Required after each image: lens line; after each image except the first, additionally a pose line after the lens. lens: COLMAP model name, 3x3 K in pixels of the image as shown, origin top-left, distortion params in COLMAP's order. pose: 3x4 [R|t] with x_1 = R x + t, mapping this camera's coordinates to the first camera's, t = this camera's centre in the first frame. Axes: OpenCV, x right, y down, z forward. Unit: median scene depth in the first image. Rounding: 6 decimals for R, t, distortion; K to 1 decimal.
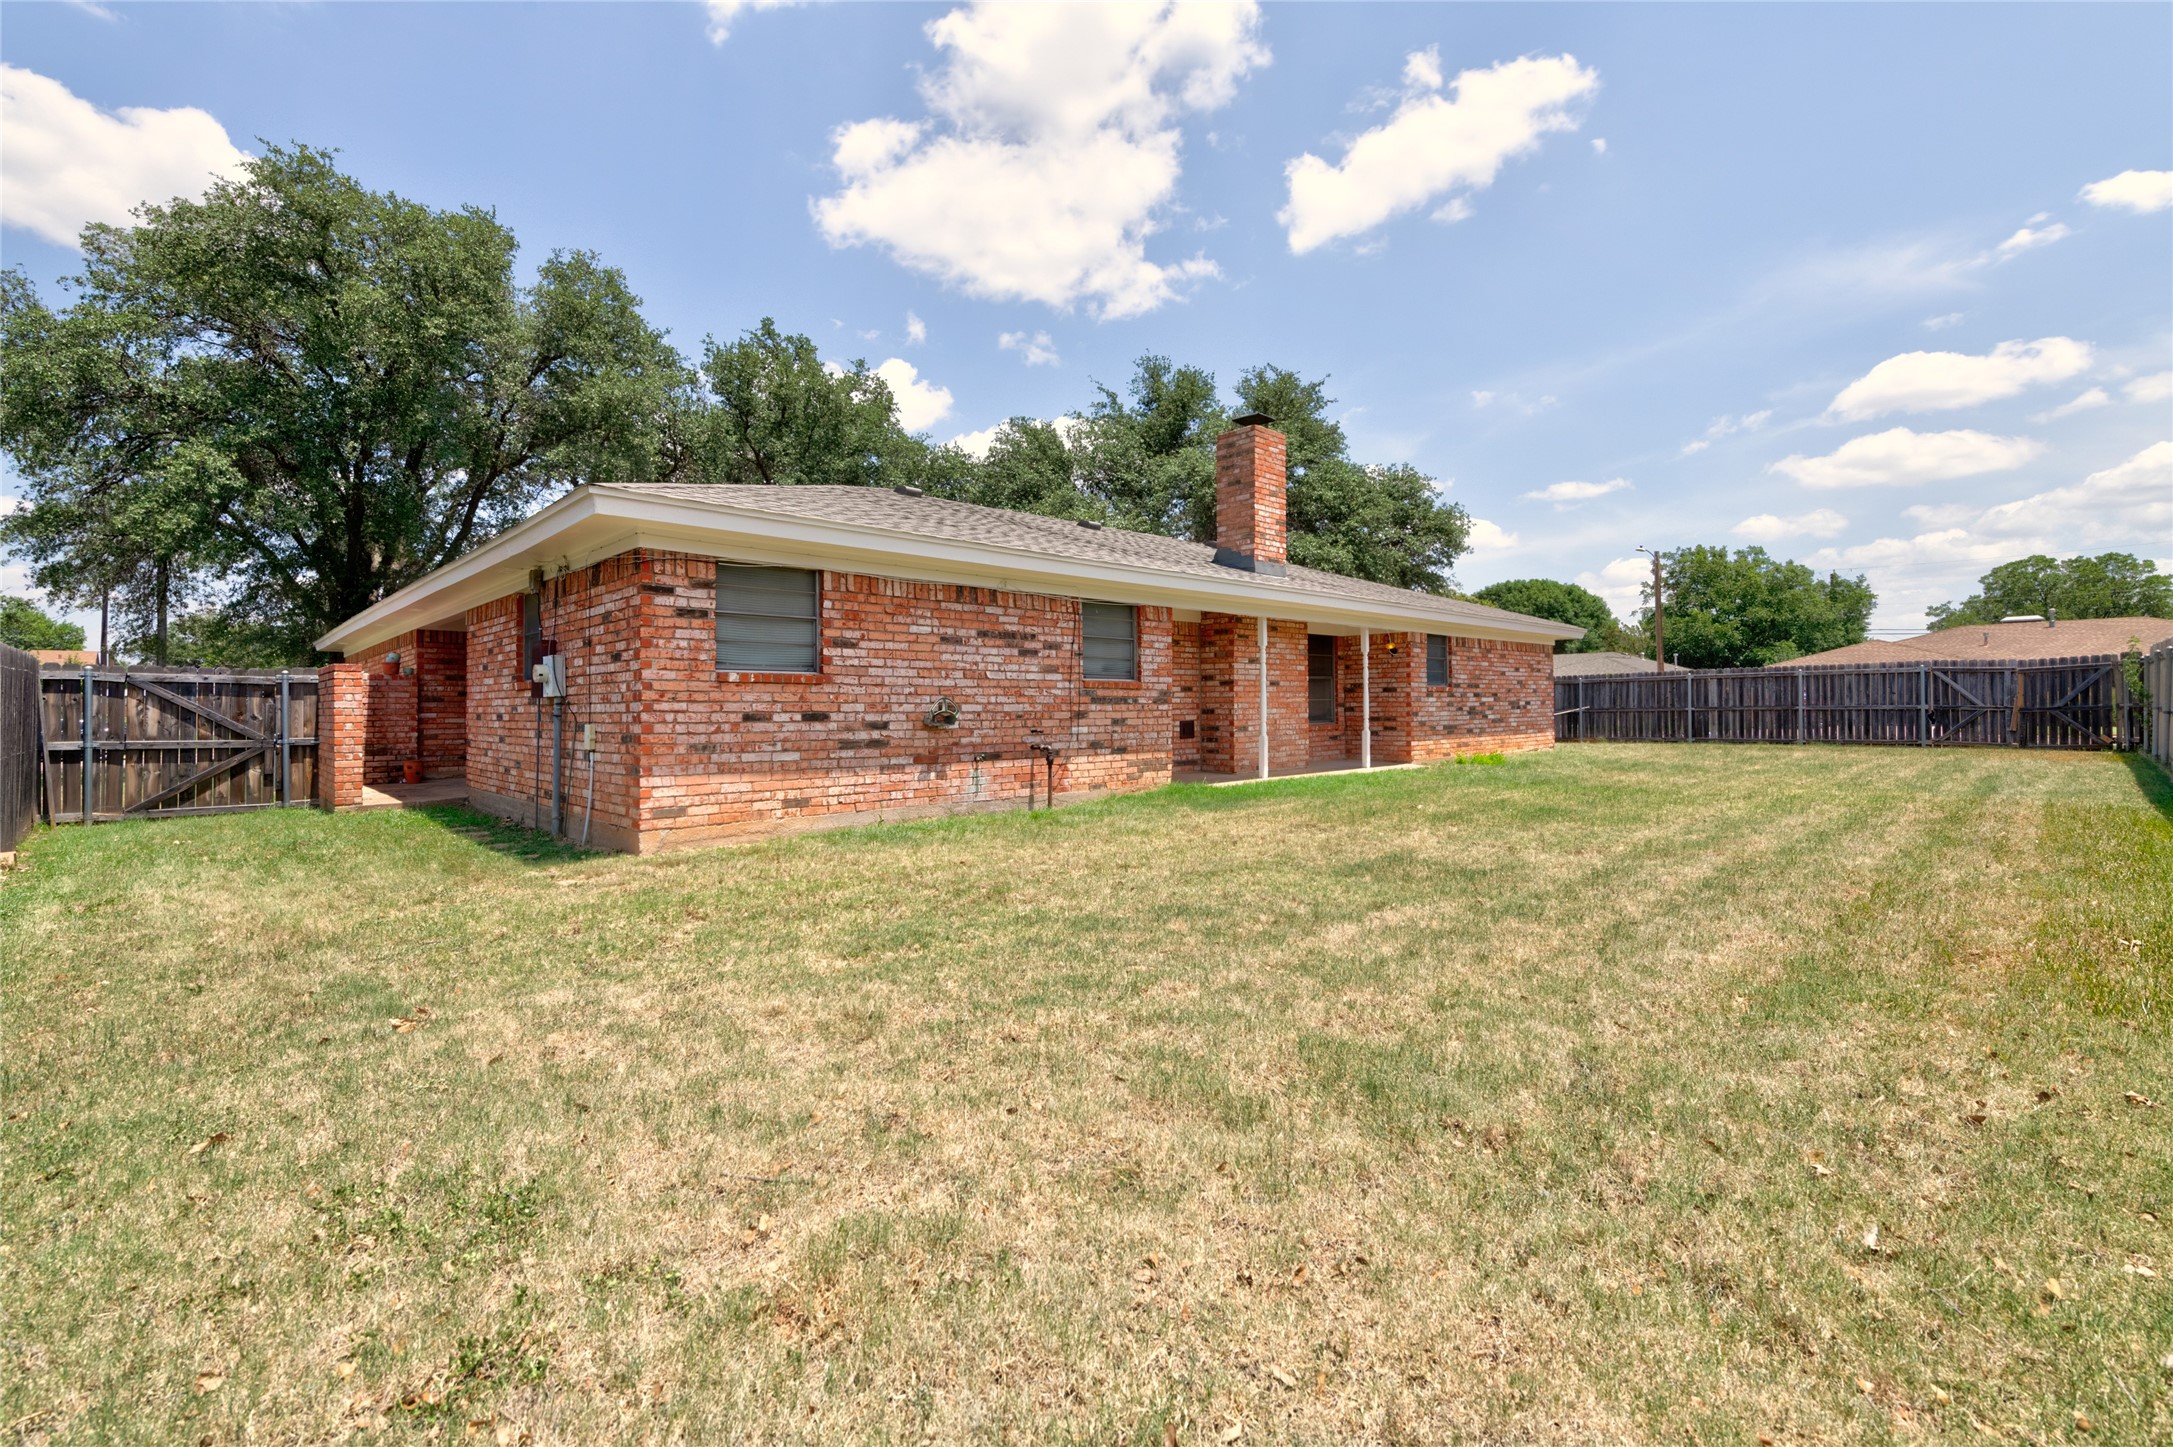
lens RADIAL K [[972.8, 0, 1099.7], [0, 972.8, 726.9], [0, 0, 1]] dist [0.019168, -0.005442]
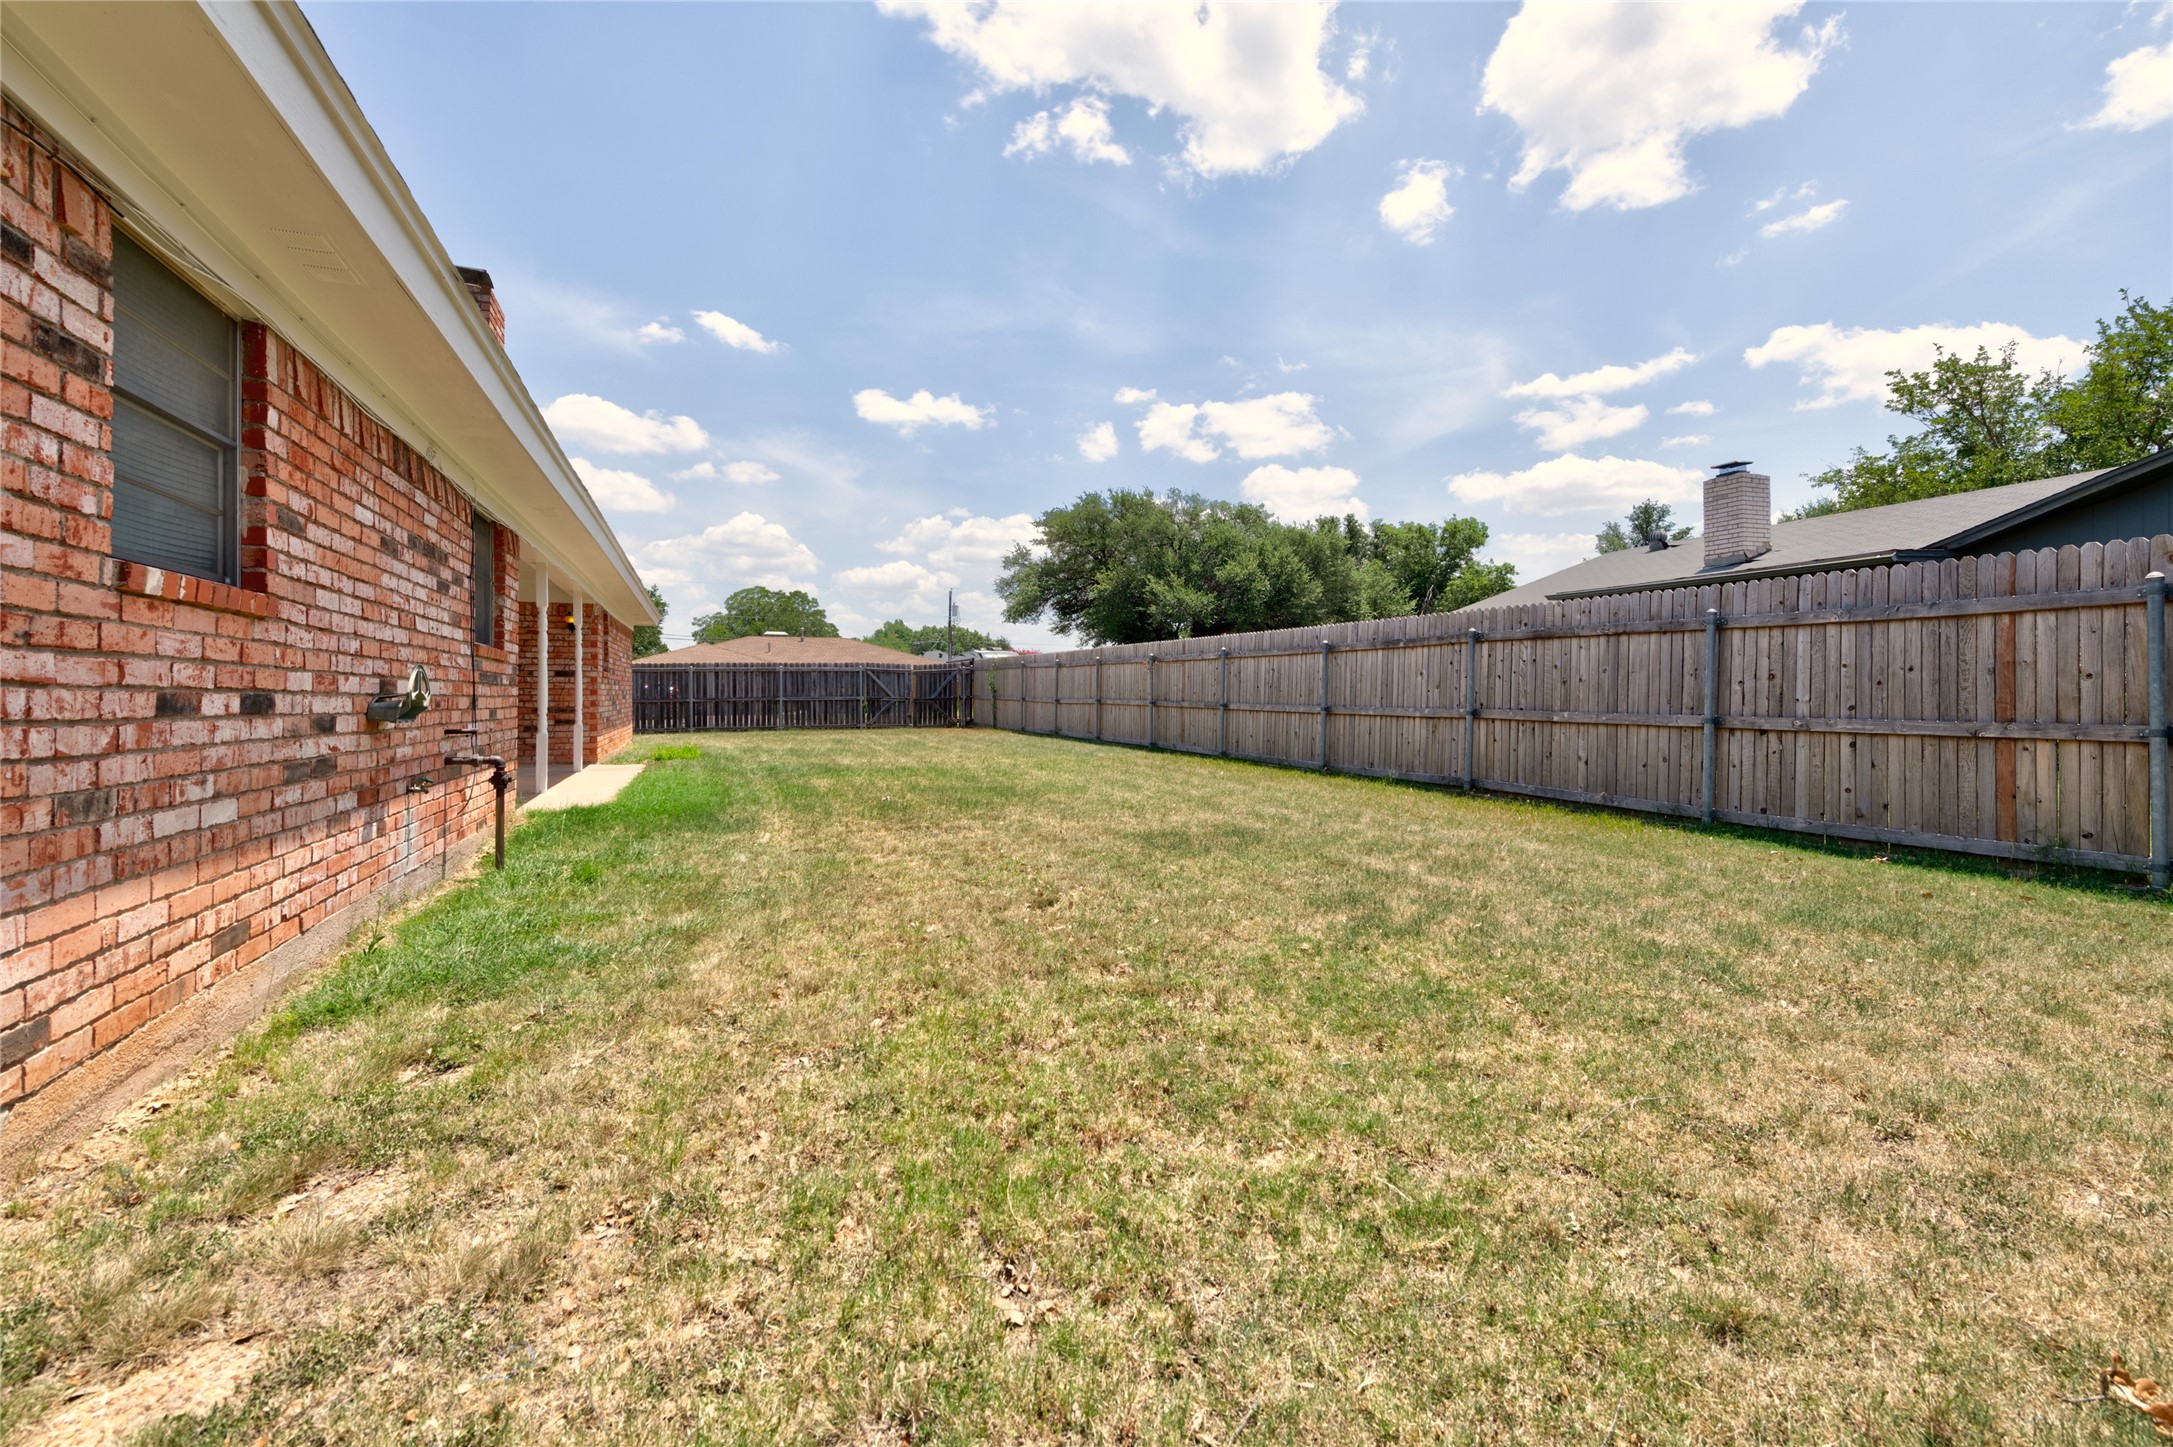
lens RADIAL K [[972.8, 0, 1093.5], [0, 972.8, 709.3], [0, 0, 1]] dist [0.019168, -0.005442]
pose [[0.350860, -0.007713, 0.936396, -0.568342], [0.019992, 0.999800, 0.000744, -0.001917], [-0.936215, 0.018460, 0.350944, 0.584635]]
